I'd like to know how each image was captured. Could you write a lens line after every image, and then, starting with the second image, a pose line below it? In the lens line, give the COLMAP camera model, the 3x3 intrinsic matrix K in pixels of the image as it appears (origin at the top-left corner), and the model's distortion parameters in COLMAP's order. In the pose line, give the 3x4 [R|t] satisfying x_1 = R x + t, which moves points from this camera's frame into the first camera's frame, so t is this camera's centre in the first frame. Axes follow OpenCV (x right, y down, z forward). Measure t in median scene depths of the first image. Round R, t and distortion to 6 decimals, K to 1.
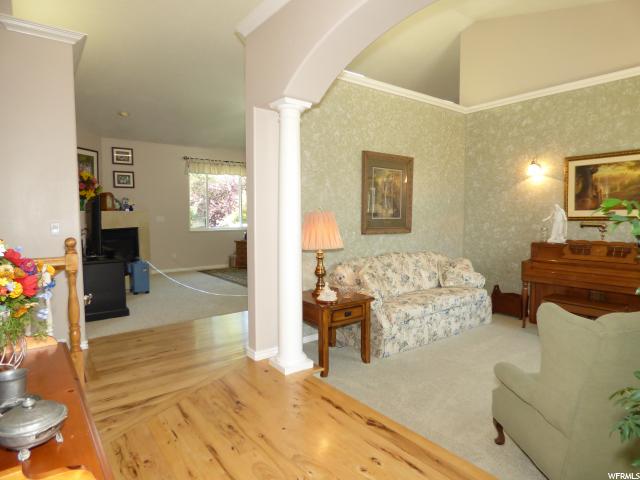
lens RADIAL K [[386.9, 0, 320.0], [0, 386.9, 240.0], [0, 0, 1]] dist [-0.007441, -0.000799]
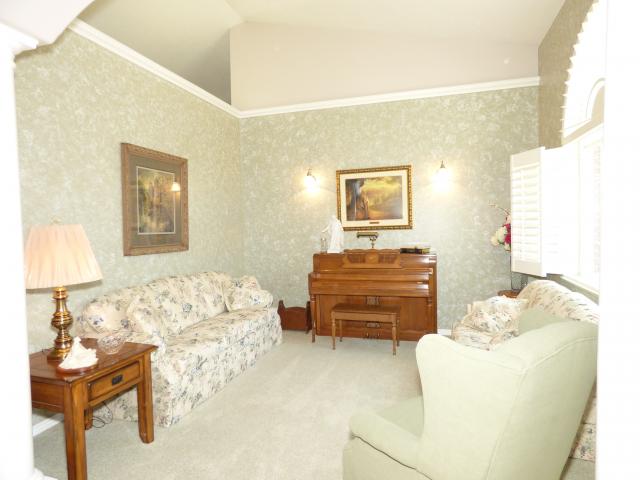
lens RADIAL K [[386.9, 0, 320.0], [0, 386.9, 240.0], [0, 0, 1]] dist [-0.007441, -0.000799]
pose [[0.814281, -0.036103, 0.579347, -0.013729], [0.057456, 0.998176, -0.018553, -0.010628], [-0.577620, 0.048394, 0.814870, 0.198747]]
